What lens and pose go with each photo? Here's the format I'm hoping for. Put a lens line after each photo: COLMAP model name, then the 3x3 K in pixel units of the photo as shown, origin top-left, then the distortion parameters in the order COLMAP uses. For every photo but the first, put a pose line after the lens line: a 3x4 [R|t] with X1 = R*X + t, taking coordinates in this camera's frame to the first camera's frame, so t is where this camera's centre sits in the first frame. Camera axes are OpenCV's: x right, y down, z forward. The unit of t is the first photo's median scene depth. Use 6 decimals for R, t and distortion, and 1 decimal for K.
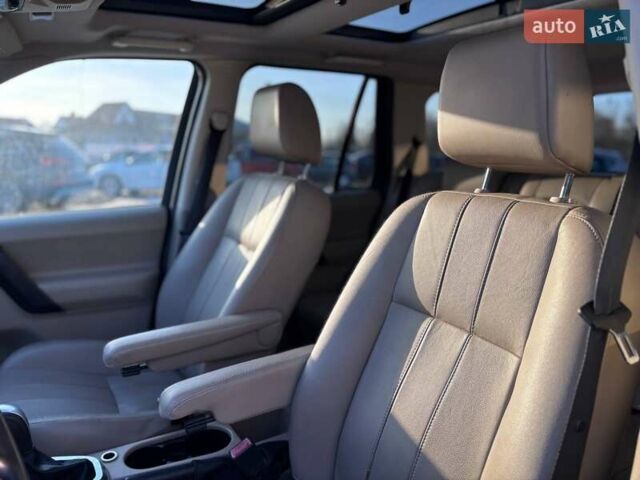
lens RADIAL K [[485.8, 0, 318.0], [0, 485.8, 239.5], [0, 0, 1]] dist [0.032804, -0.029057]
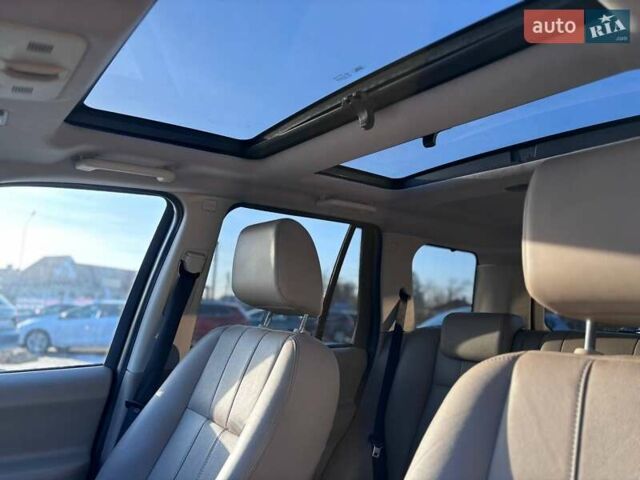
lens RADIAL K [[459.4, 0, 309.8], [0, 459.4, 238.9], [0, 0, 1]] dist [0.004404, -0.006402]
pose [[0.992000, 0.033757, 0.121637, -0.101842], [0.007944, 0.944977, -0.327041, -0.022928], [-0.125984, 0.325391, 0.937149, 0.223163]]
